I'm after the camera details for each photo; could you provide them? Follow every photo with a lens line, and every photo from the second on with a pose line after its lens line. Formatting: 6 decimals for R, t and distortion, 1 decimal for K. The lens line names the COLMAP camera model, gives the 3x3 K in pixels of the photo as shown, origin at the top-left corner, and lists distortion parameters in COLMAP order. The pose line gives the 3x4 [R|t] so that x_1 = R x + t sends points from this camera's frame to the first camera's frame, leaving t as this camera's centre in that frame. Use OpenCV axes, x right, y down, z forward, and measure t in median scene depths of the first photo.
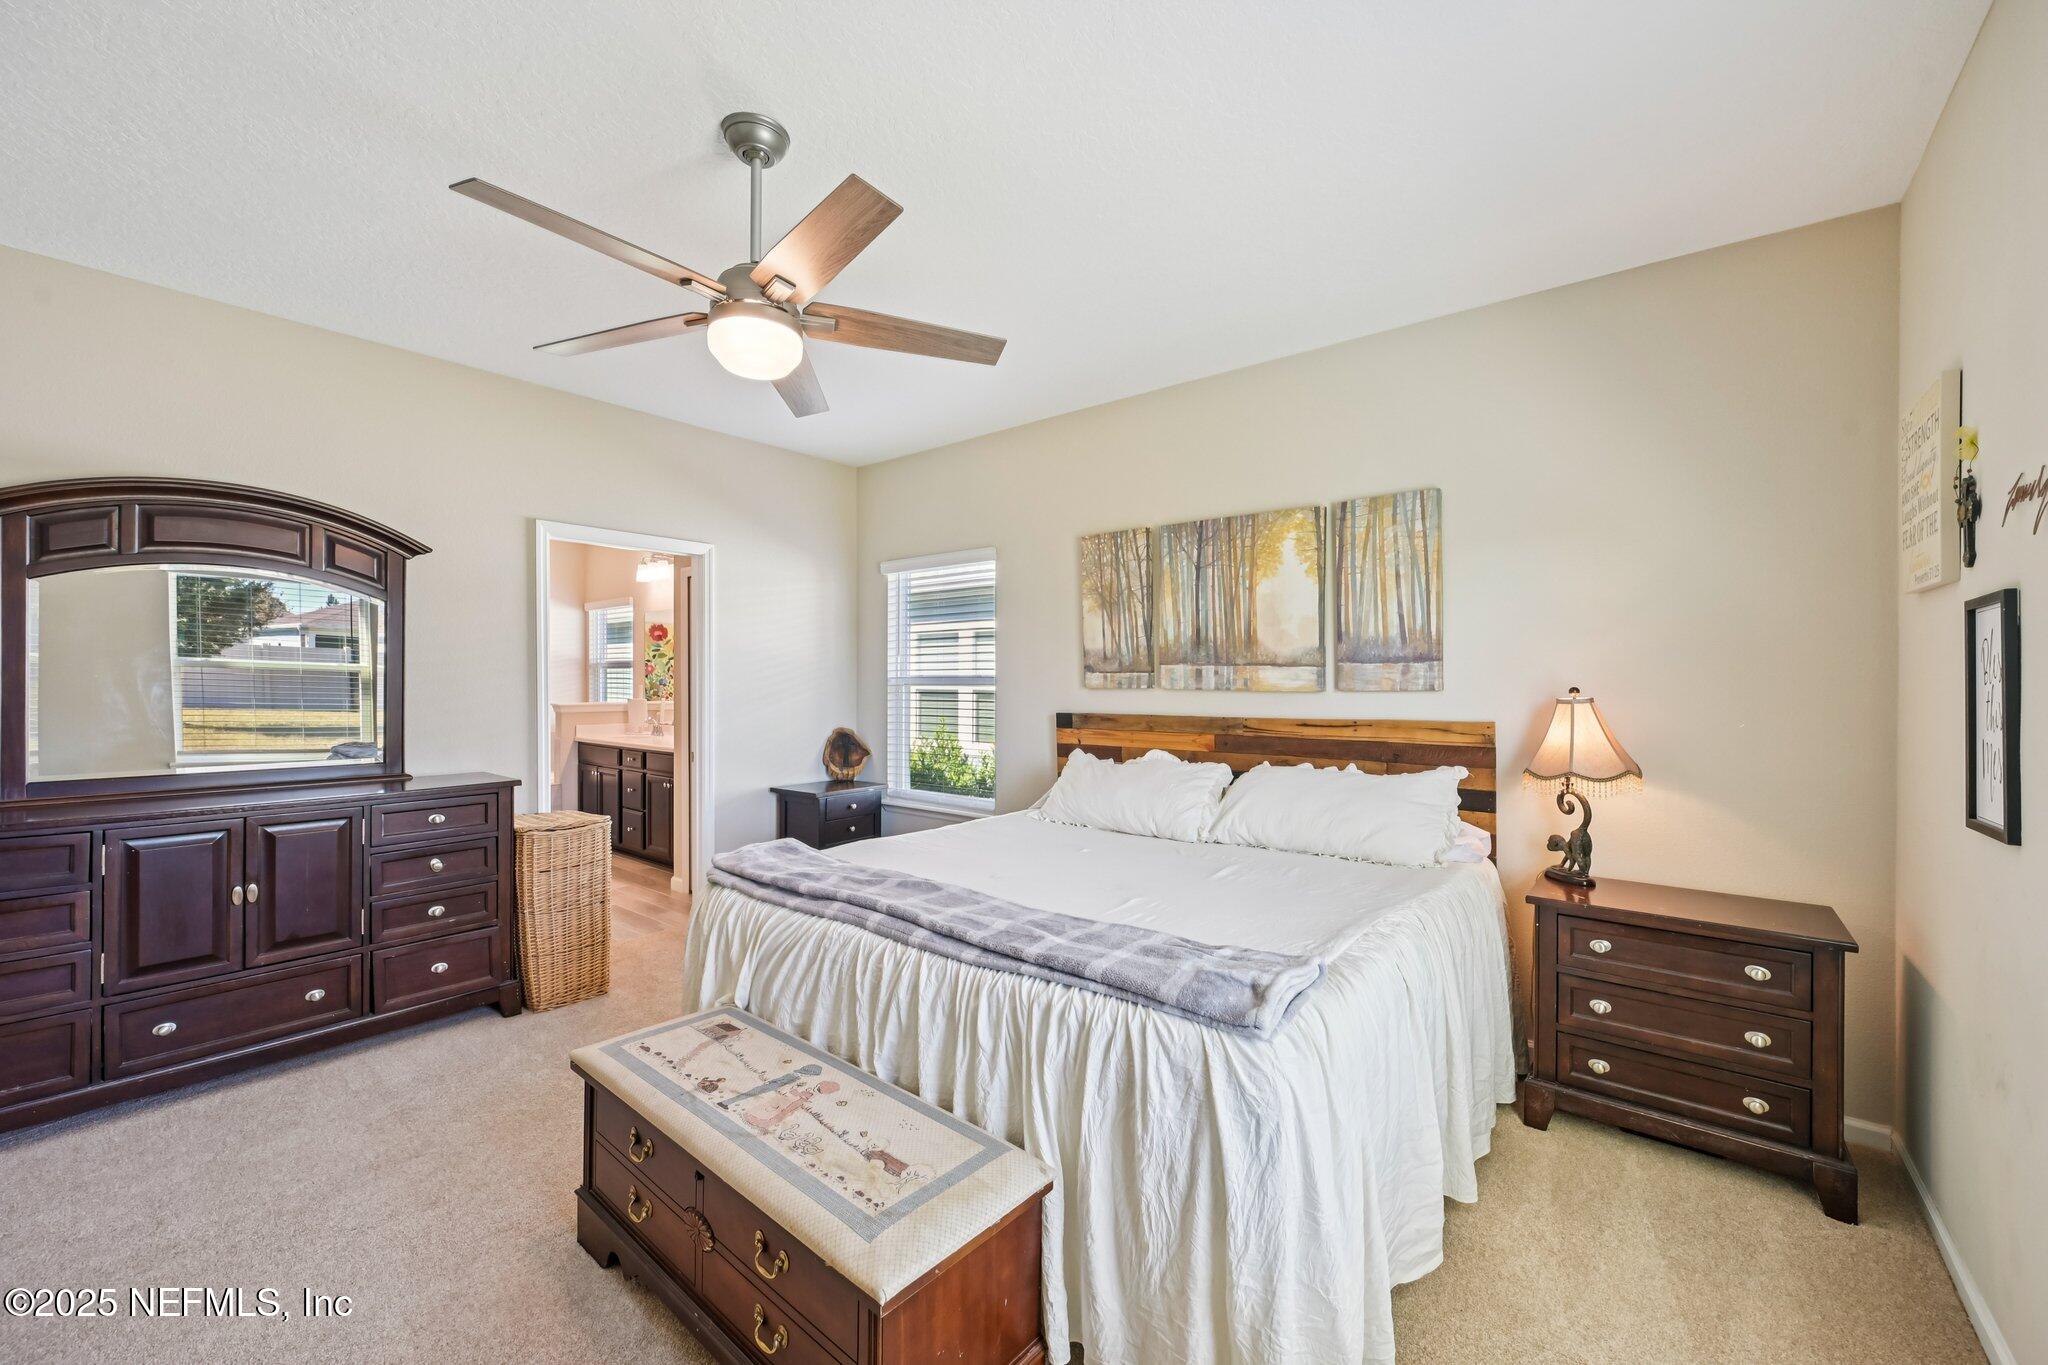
lens RADIAL K [[802.4, 0, 1029.4], [0, 802.4, 681.8], [0, 0, 1]] dist [-0.001778, -0.000134]
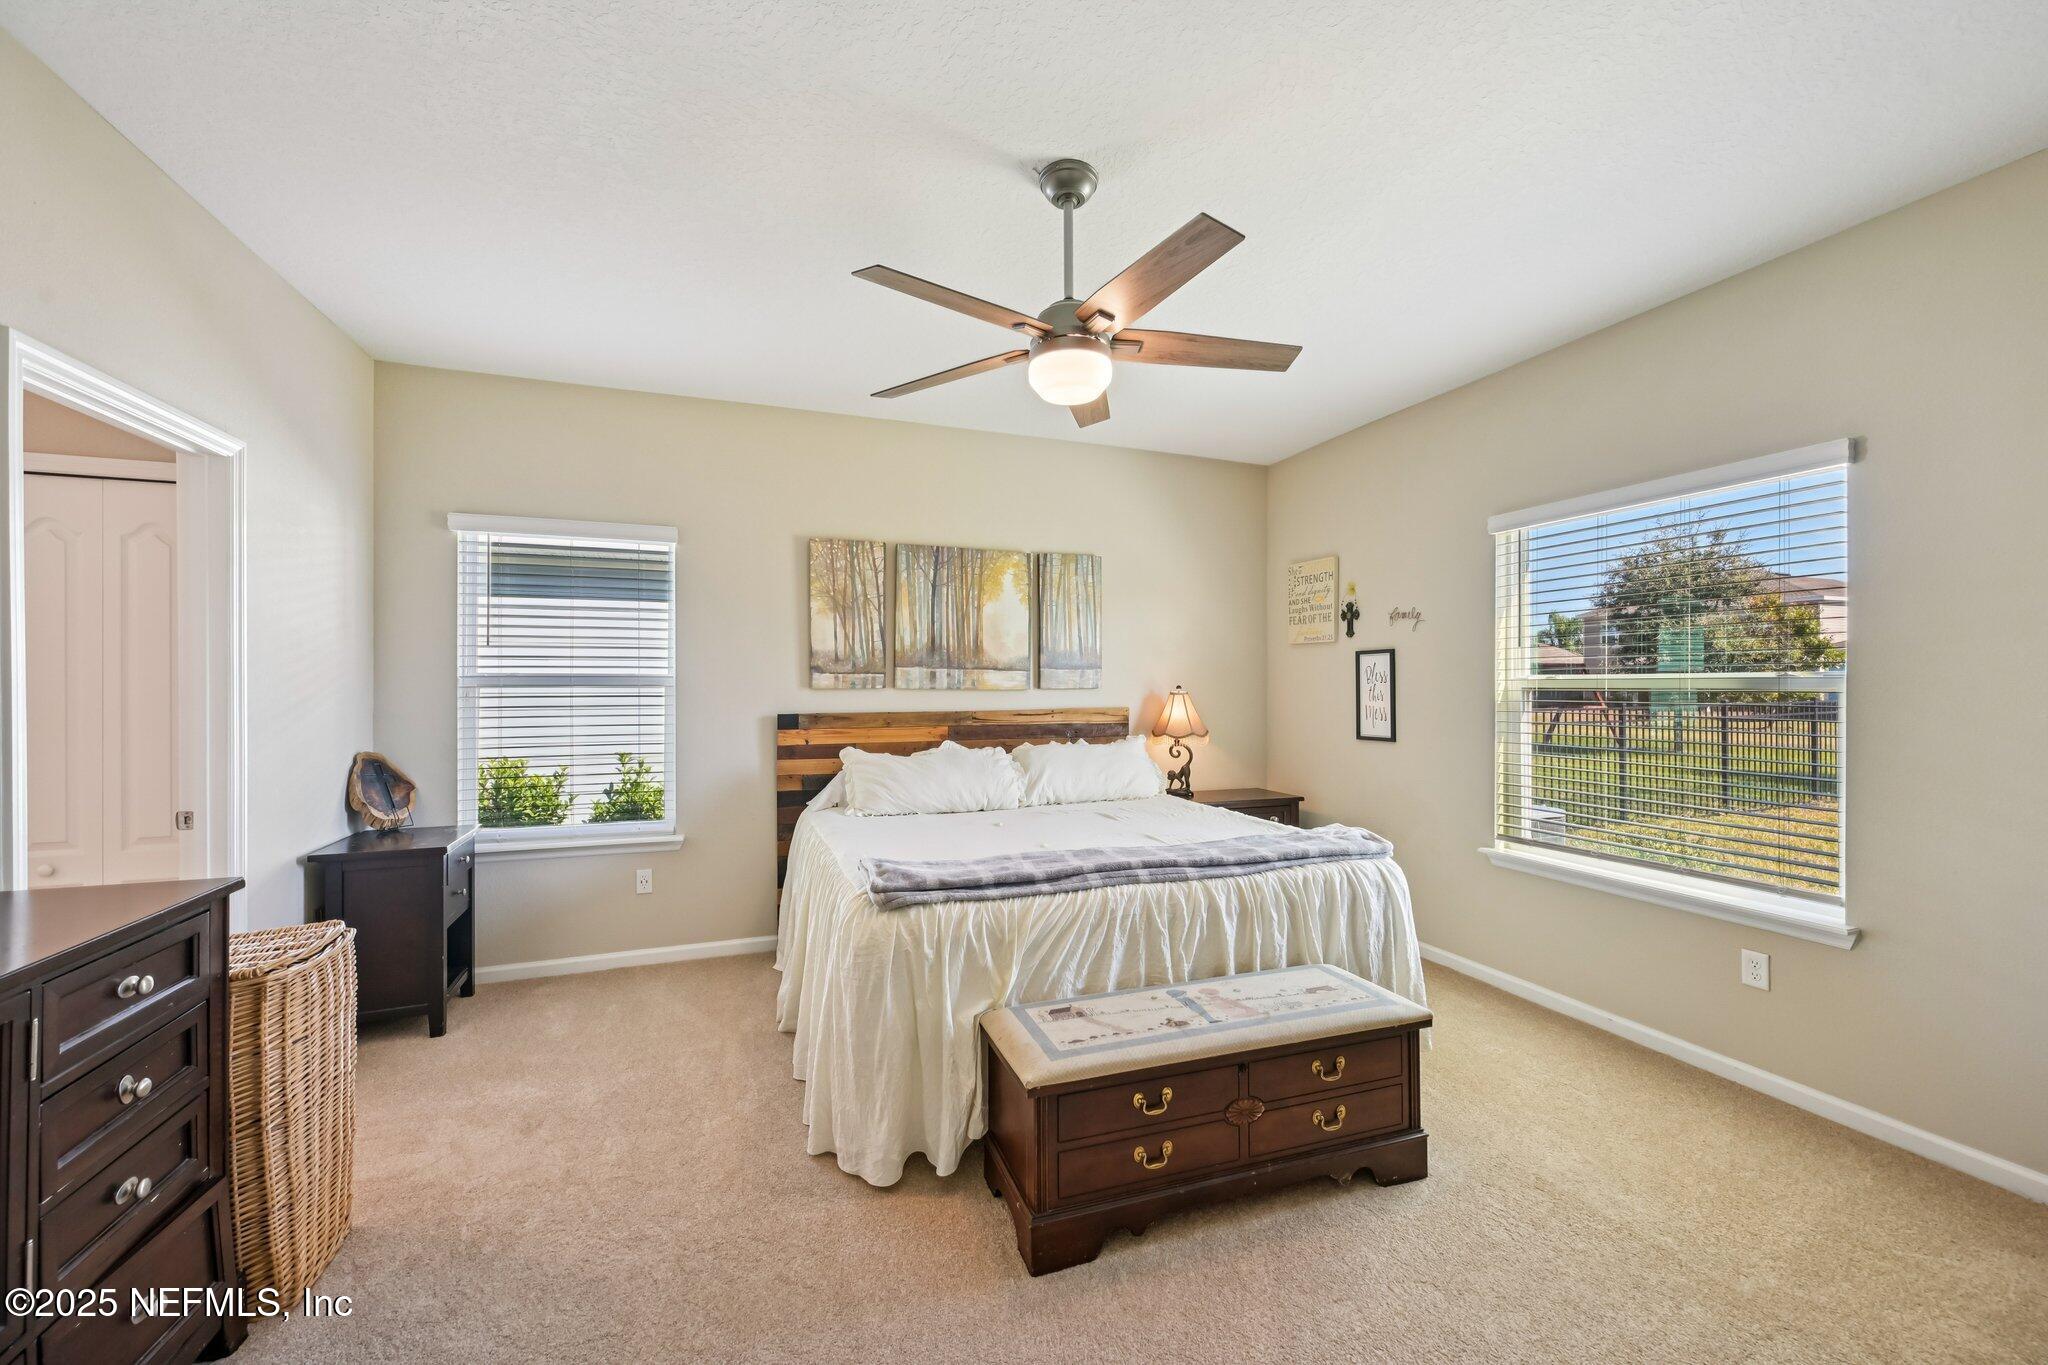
lens RADIAL K [[802.4, 0, 1032.5], [0, 802.4, 682.8], [0, 0, 1]] dist [-0.001778, -0.000134]
pose [[0.507221, -0.001828, 0.861814, -0.770767], [-0.000881, 0.999996, 0.002639, -0.002685], [-0.861815, -0.002098, 0.507218, 0.292331]]
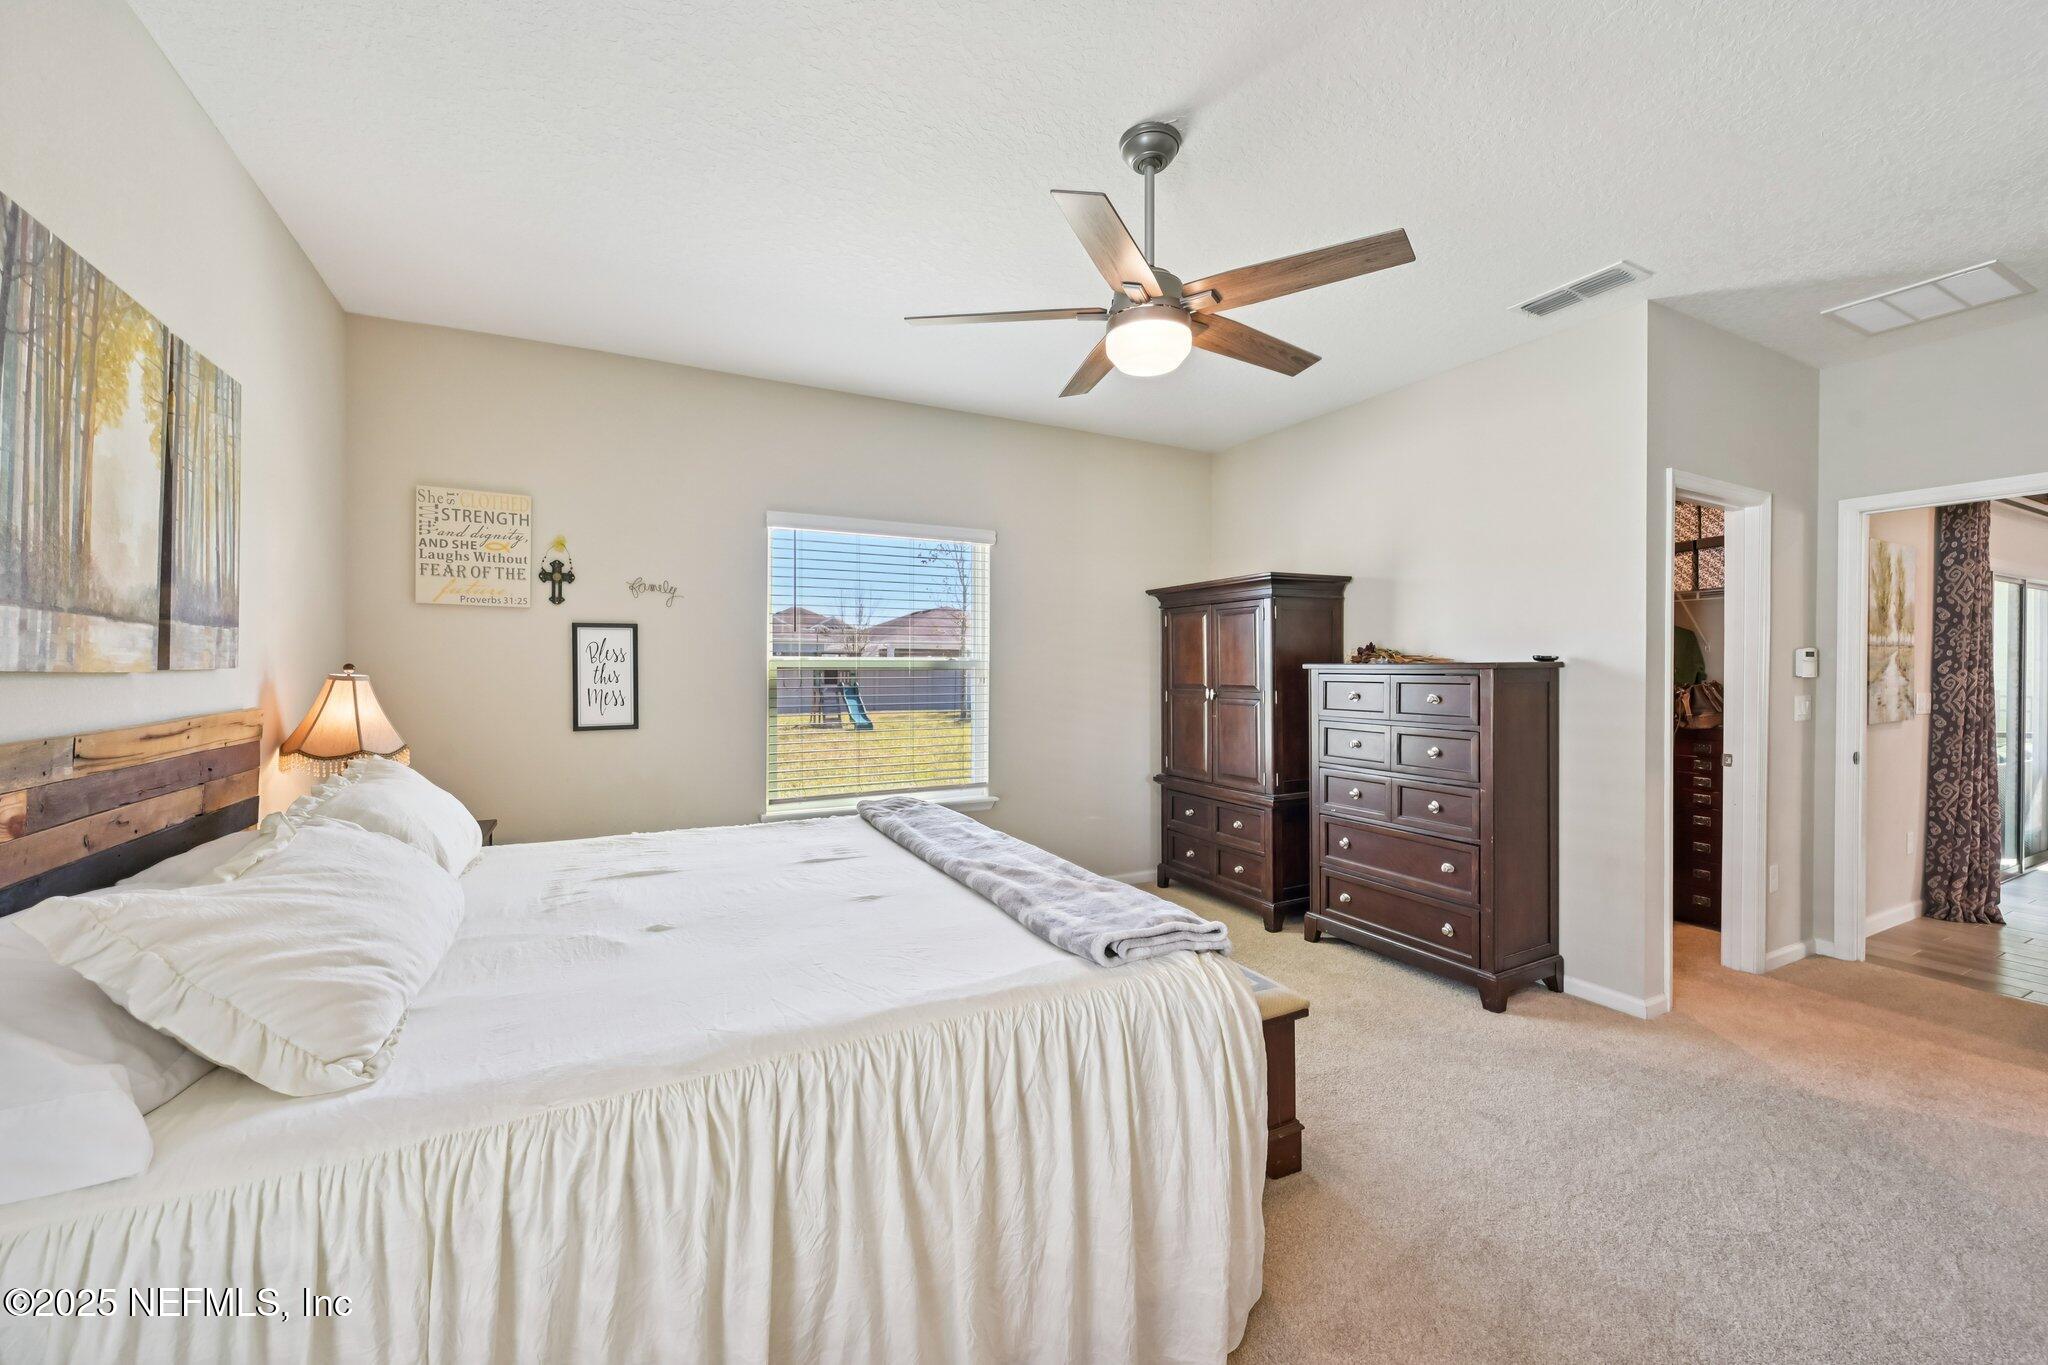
lens RADIAL K [[802.4, 0, 1031.3], [0, 802.4, 669.7], [0, 0, 1]] dist [-0.001778, -0.000134]
pose [[-0.919293, -0.005820, 0.393532, -0.363495], [-0.005963, 0.999982, 0.000859, 0.006196], [-0.393529, -0.001557, -0.919311, 1.205261]]
